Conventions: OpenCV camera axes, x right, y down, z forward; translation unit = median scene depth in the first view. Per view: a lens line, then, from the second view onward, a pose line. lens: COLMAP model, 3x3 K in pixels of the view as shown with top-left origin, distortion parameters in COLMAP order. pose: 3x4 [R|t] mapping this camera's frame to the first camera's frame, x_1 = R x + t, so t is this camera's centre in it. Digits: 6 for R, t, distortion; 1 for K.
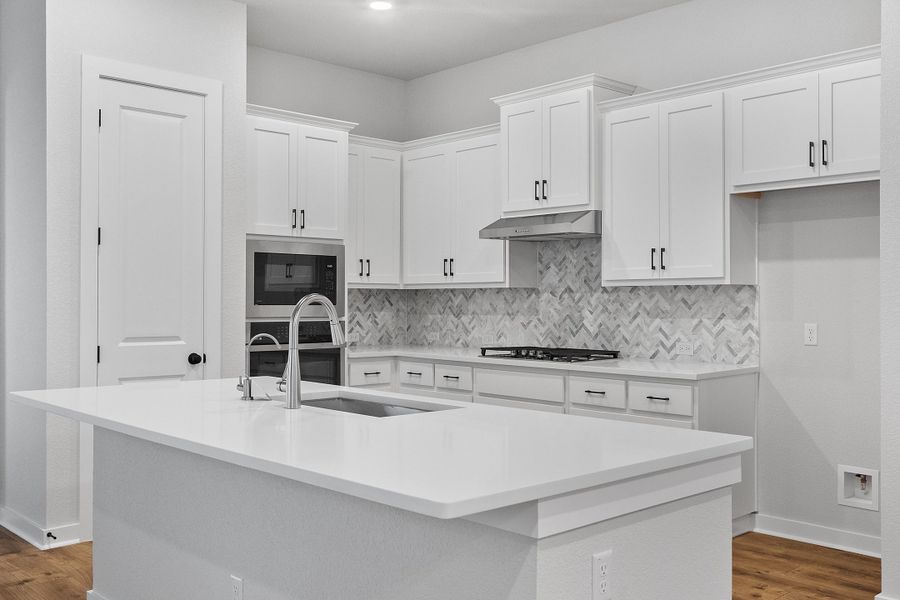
lens RADIAL K [[855.3, 0, 450.0], [0, 855.3, 300.0], [0, 0, 1]] dist [-0.011866, -0.015801]
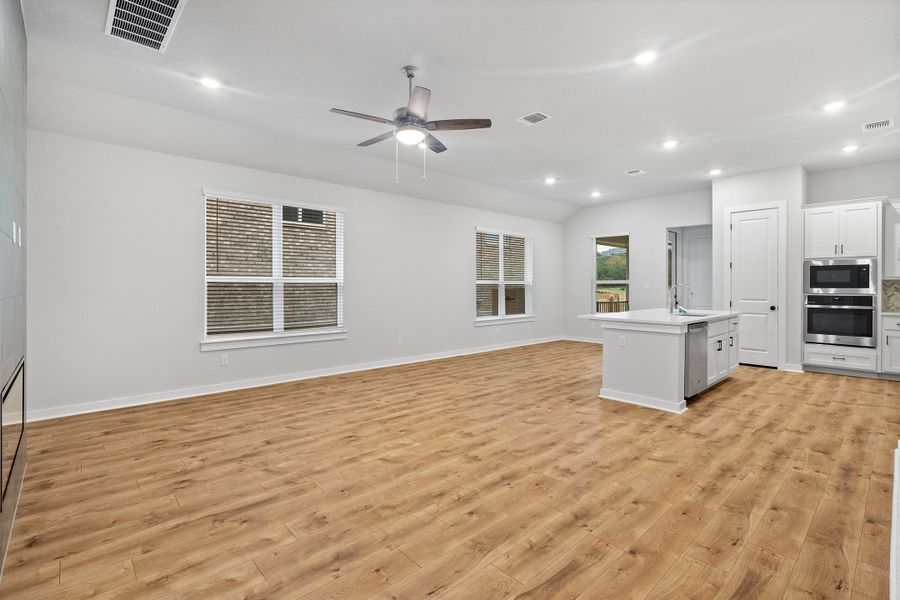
lens RADIAL K [[412.7, 0, 450.1], [0, 412.7, 286.3], [0, 0, 1]] dist [-0.002052, -0.000581]
pose [[-0.011228, -0.004056, -0.999929, 0.931934], [-0.001114, 0.999991, -0.004044, 0.006929], [0.999936, 0.001069, -0.011233, 0.007247]]
